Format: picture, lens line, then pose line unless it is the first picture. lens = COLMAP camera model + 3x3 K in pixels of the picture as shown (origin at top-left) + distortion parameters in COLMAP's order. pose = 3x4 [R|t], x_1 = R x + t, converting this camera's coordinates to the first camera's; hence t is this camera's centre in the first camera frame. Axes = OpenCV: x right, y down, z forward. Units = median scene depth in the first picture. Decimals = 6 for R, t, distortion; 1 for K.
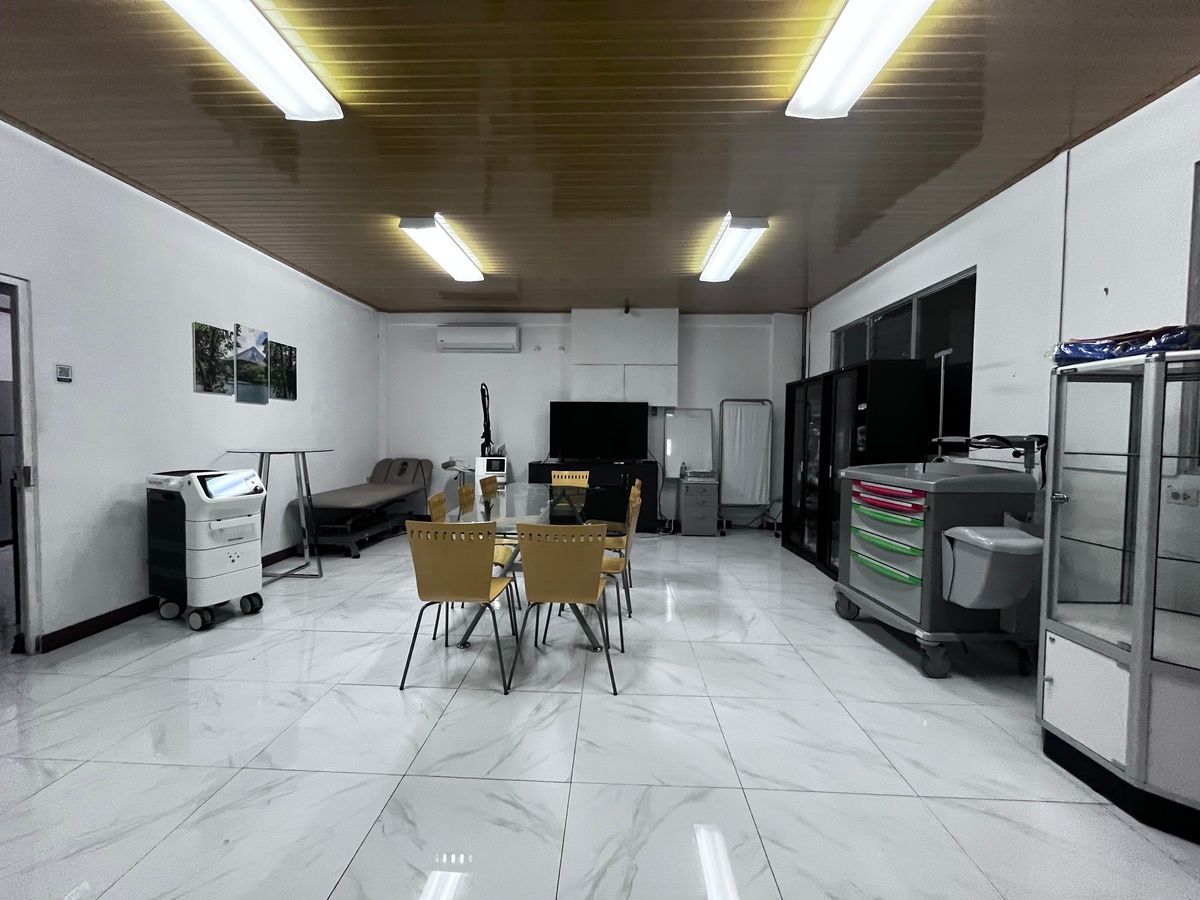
lens RADIAL K [[481.0, 0, 595.6], [0, 481.0, 451.7], [0, 0, 1]] dist [-0.001333, -0.000058]
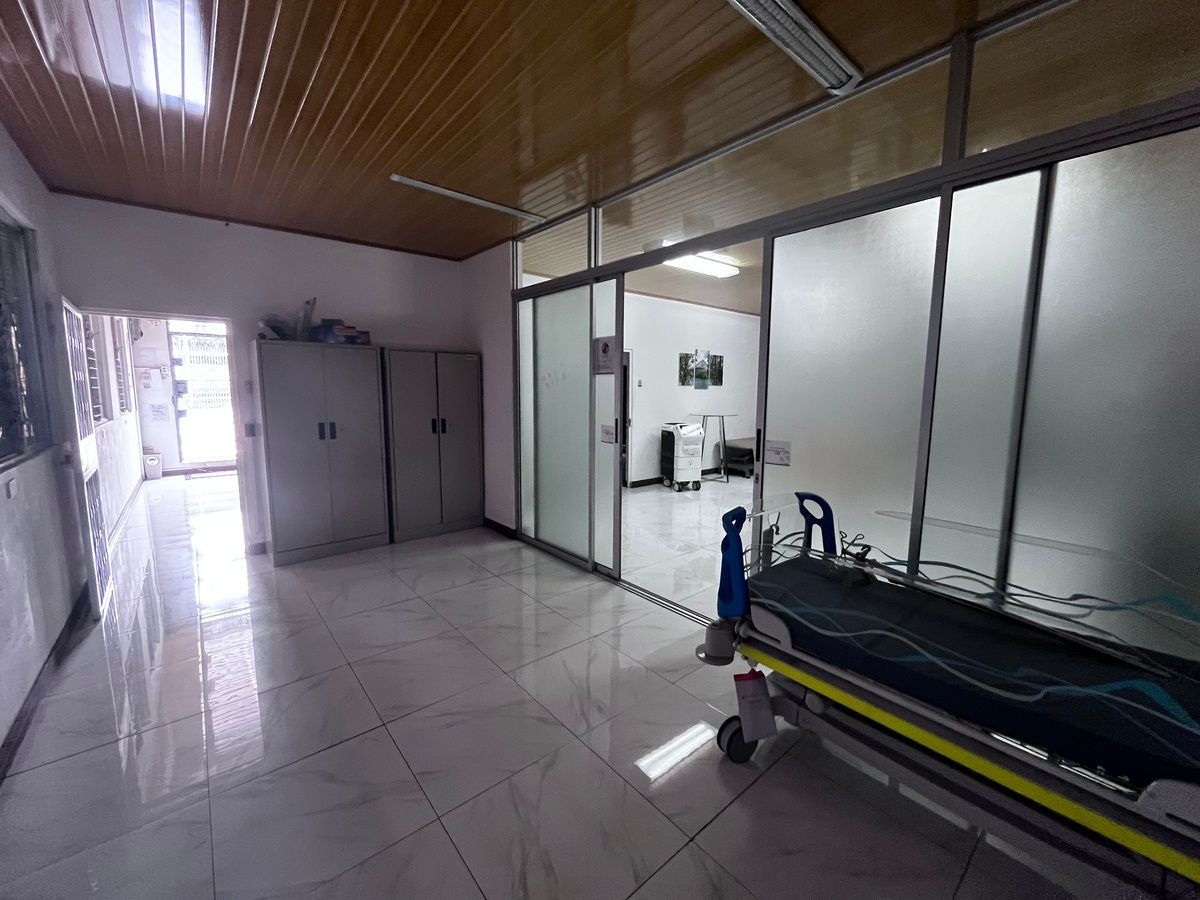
lens RADIAL K [[481.0, 0, 596.1], [0, 481.0, 452.5], [0, 0, 1]] dist [-0.001333, -0.000058]
pose [[0.673502, 0.082287, -0.734591, 0.459091], [-0.026022, 0.995808, 0.087689, -0.009223], [0.738728, -0.039943, 0.672820, -0.646003]]
